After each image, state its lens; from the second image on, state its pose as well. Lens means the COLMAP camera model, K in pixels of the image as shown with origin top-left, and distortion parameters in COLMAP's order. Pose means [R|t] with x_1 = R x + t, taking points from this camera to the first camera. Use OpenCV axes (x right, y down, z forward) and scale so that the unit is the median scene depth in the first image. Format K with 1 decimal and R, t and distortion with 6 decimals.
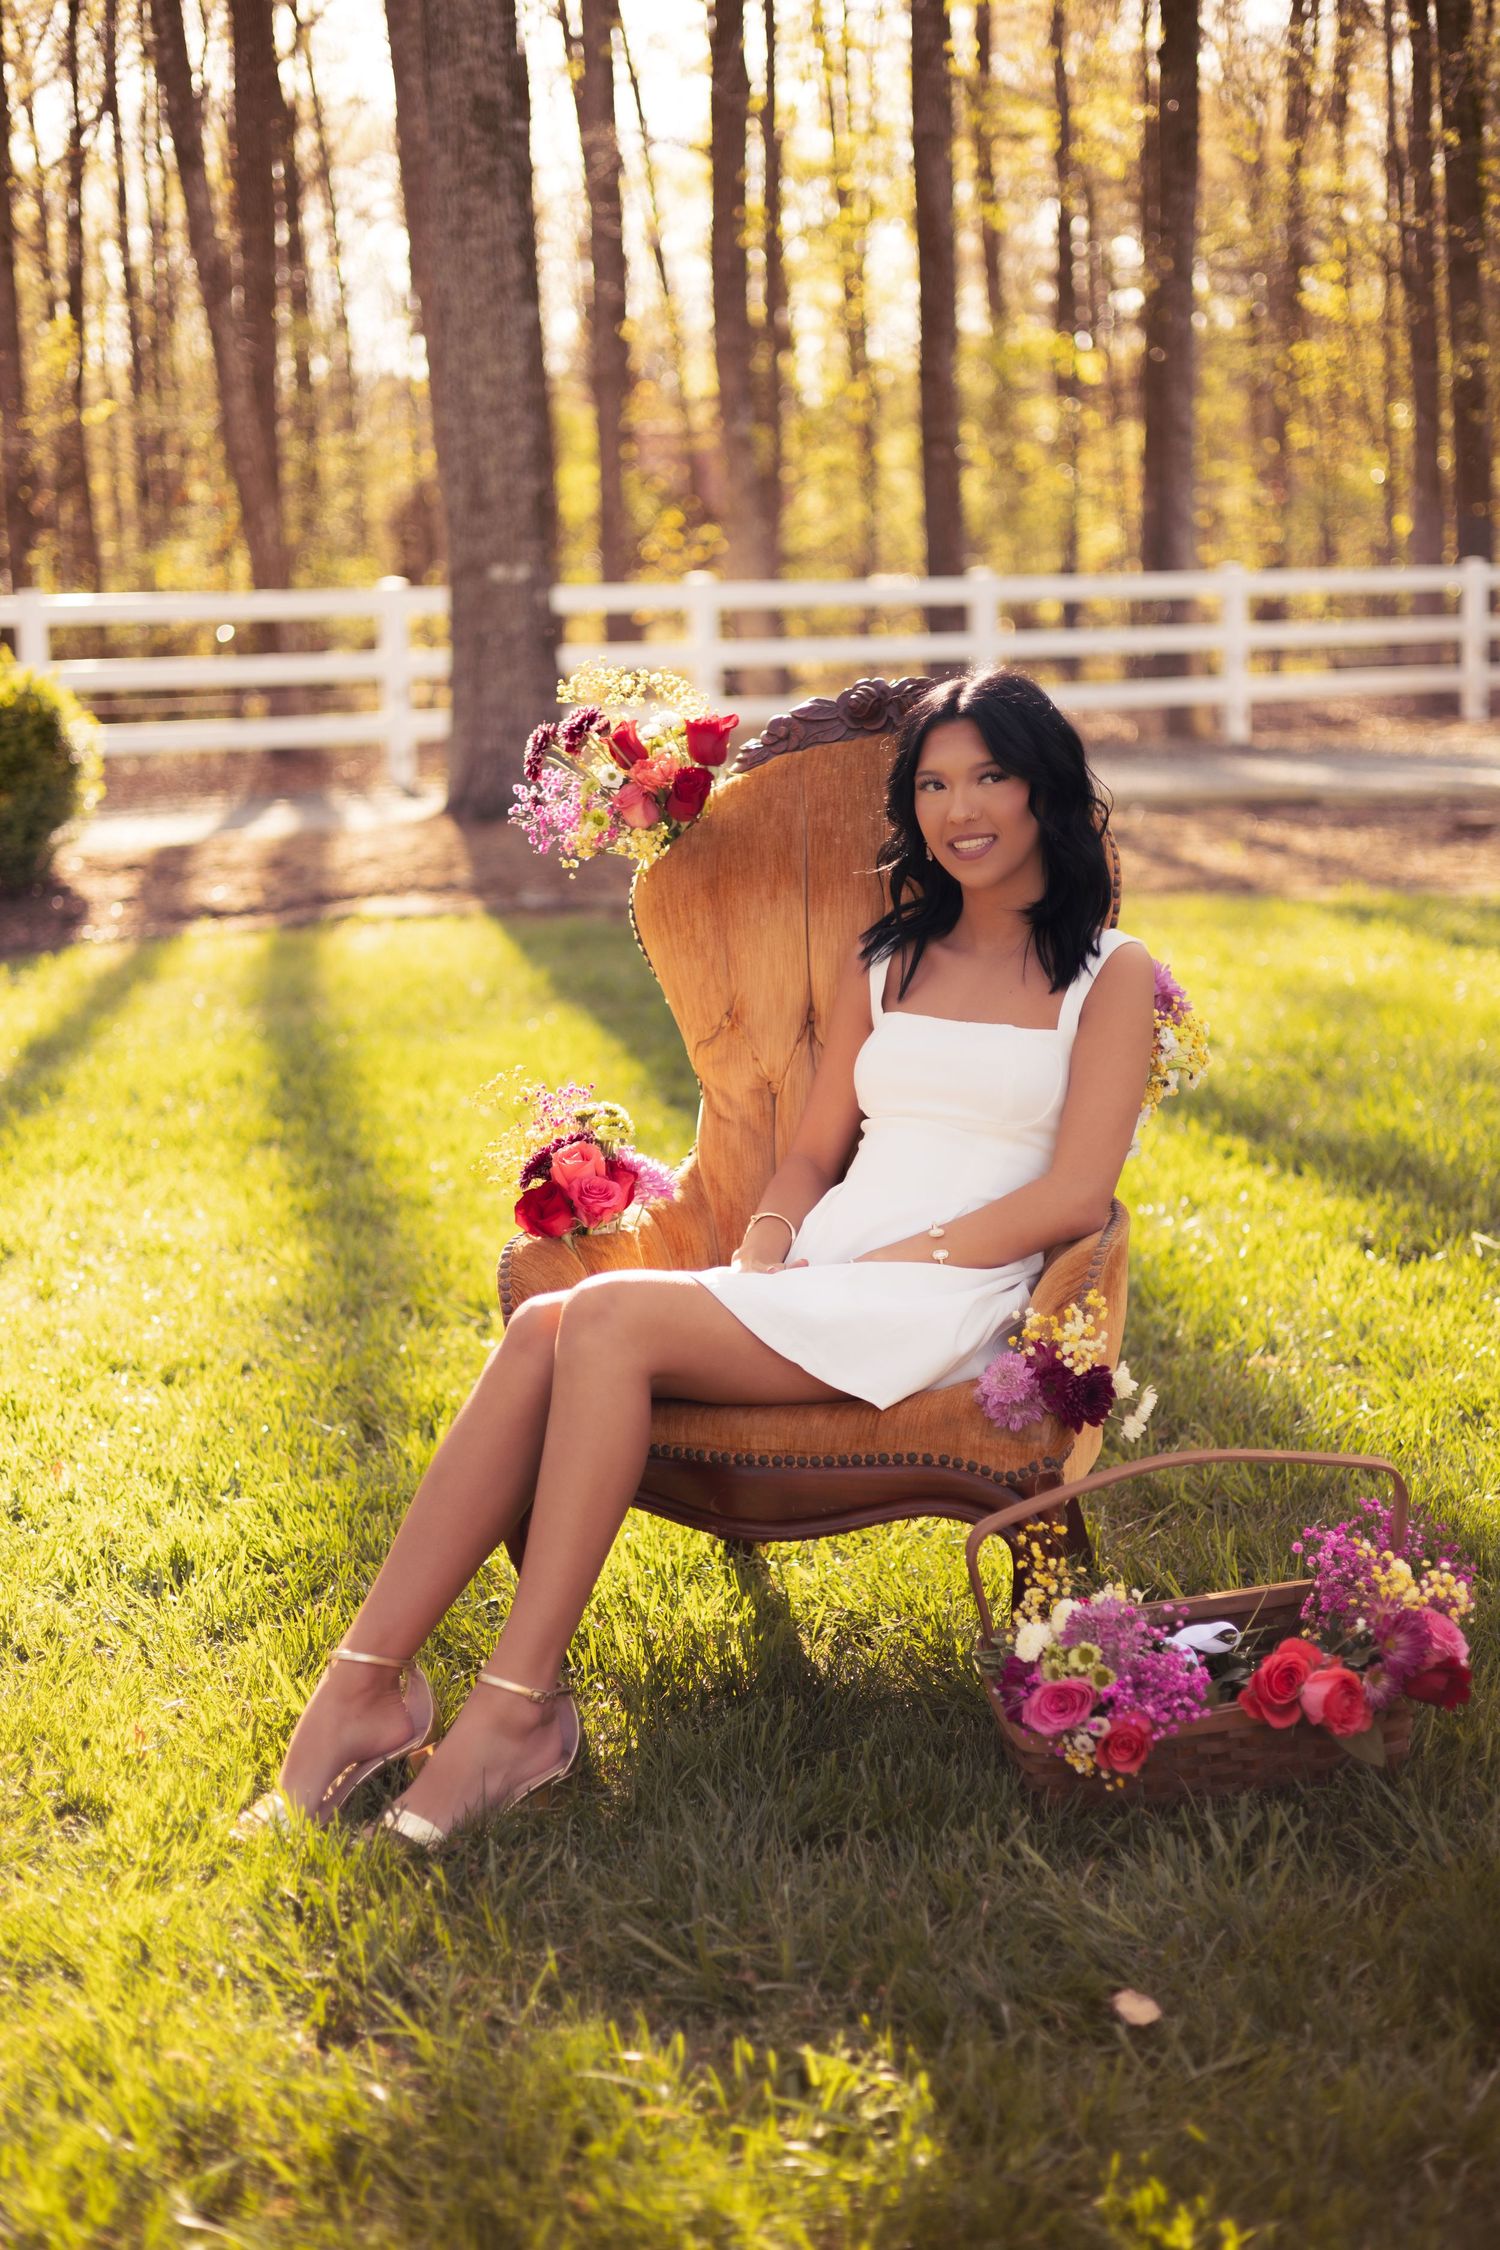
lens RADIAL K [[3271.3, 0, 750.0], [0, 3271.3, 1125.0], [0, 0, 1]] dist [-0.002374, 0.152530]
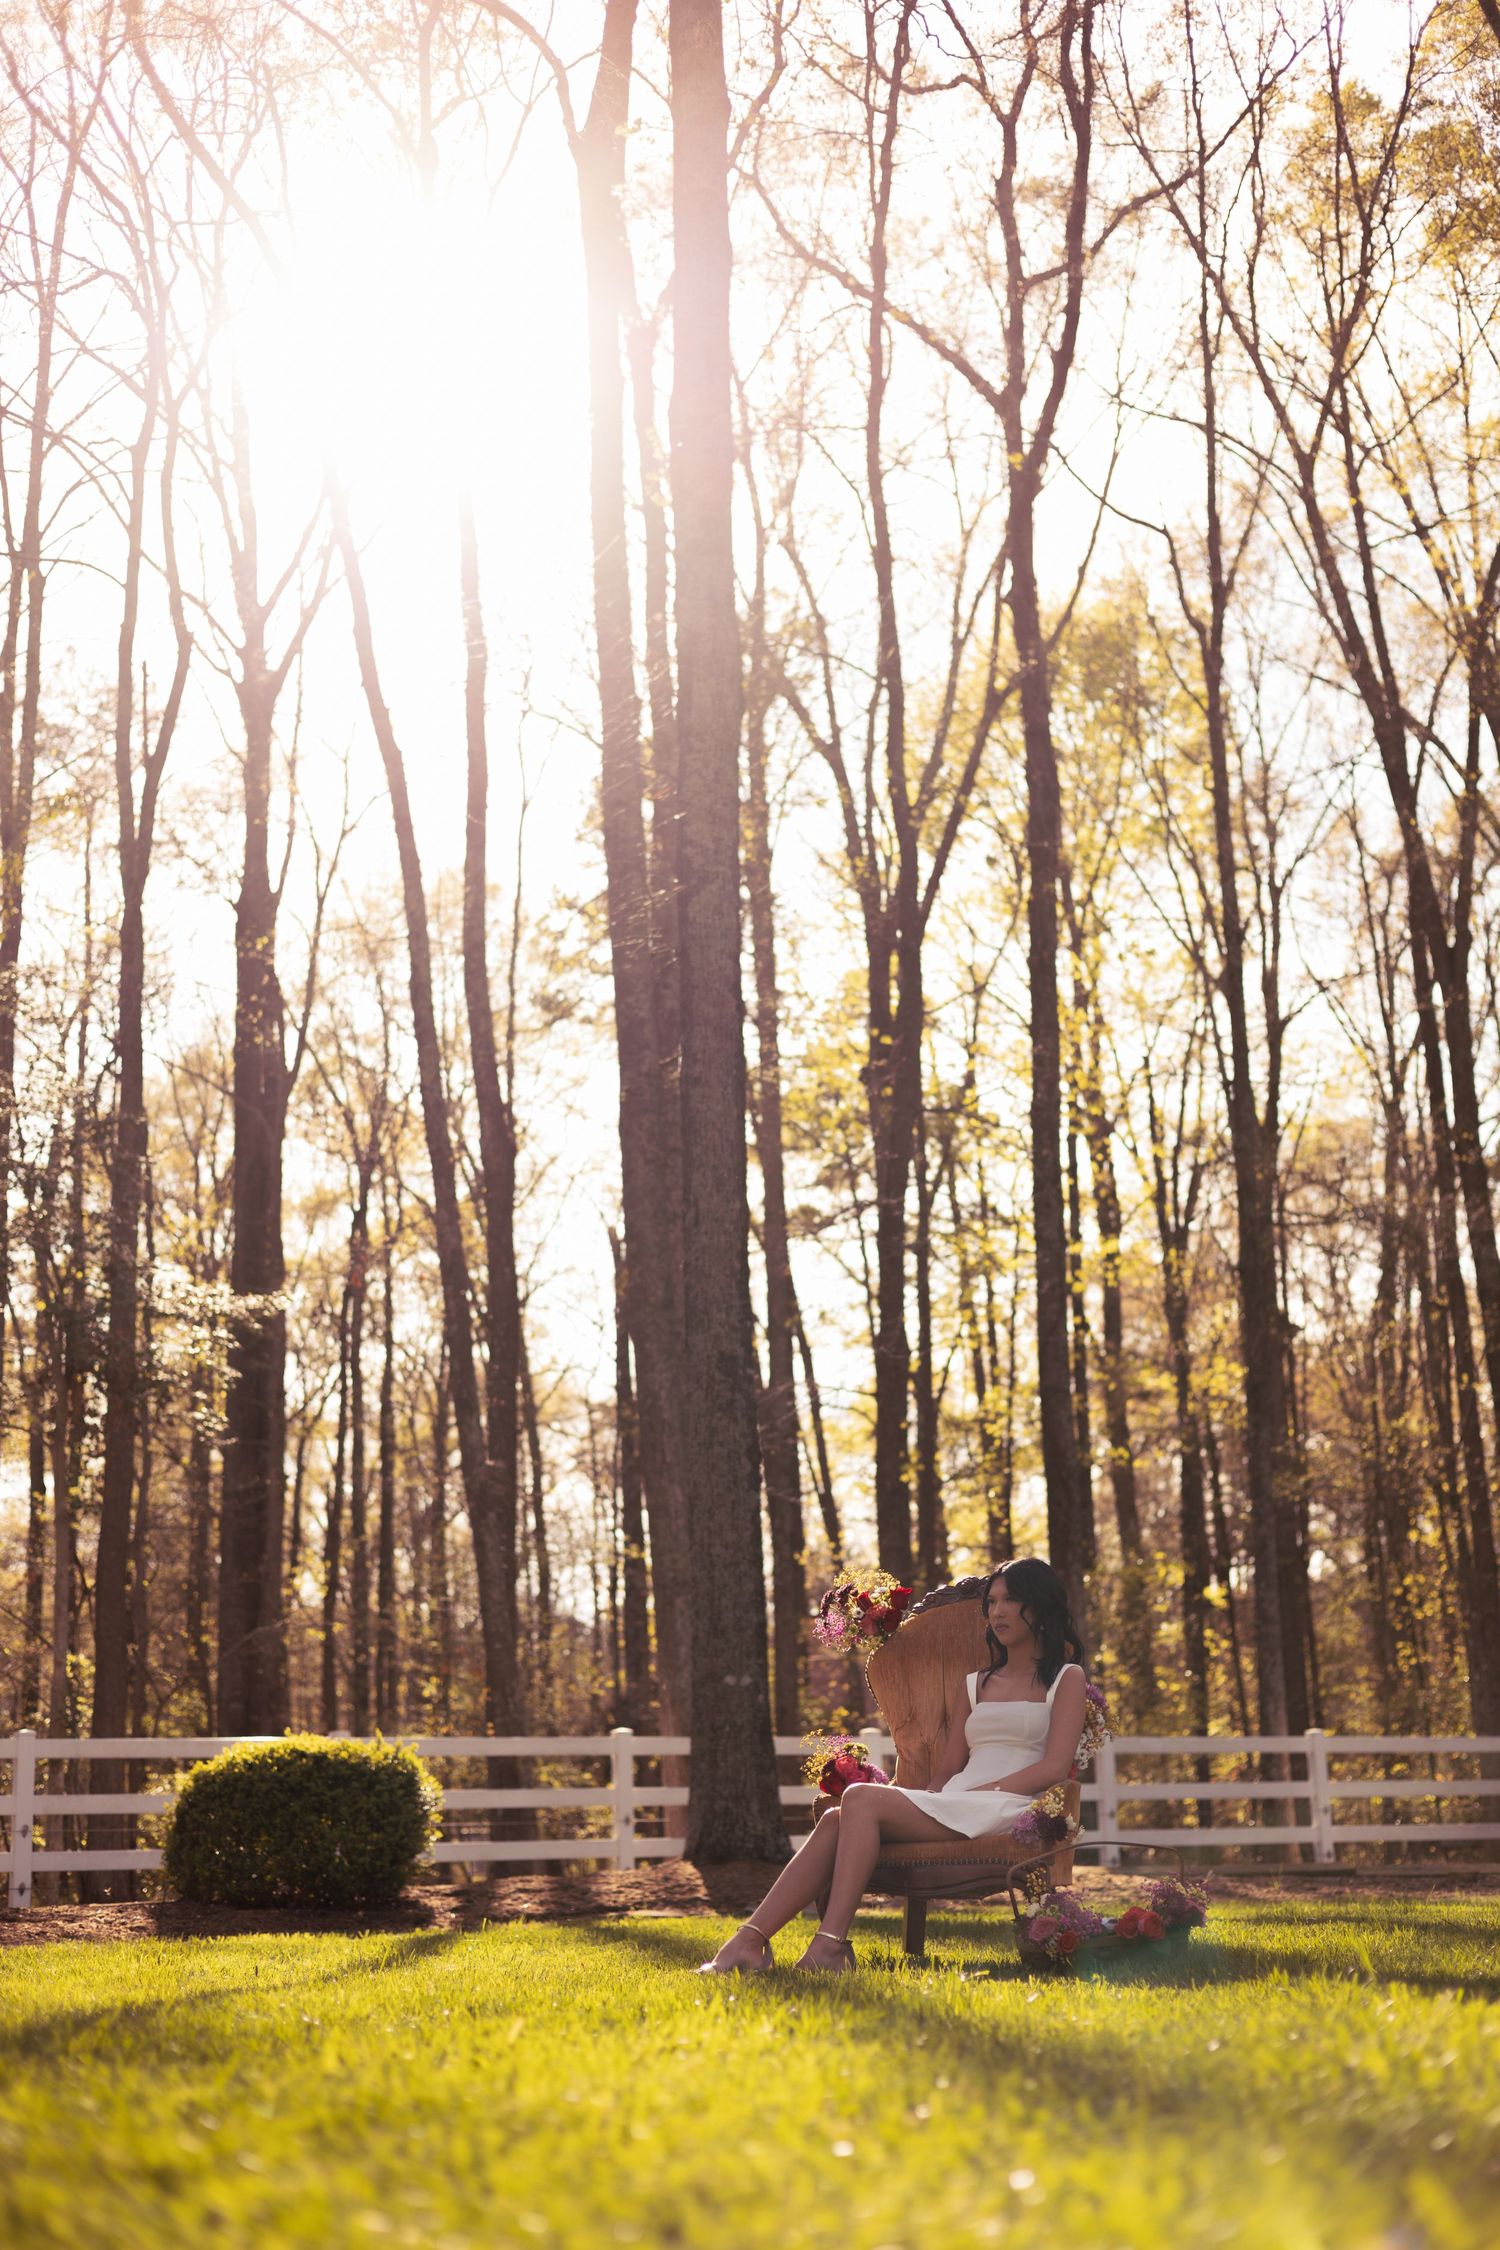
lens RADIAL K [[3242.7, 0, 693.0], [0, 3242.7, 1188.9], [0, 0, 1]] dist [-0.041036, 0.043141]
pose [[0.997854, -0.005884, -0.065220, -0.000735], [-0.017428, 0.936176, -0.351099, 0.039136], [0.063123, 0.351482, 0.934064, -0.117216]]
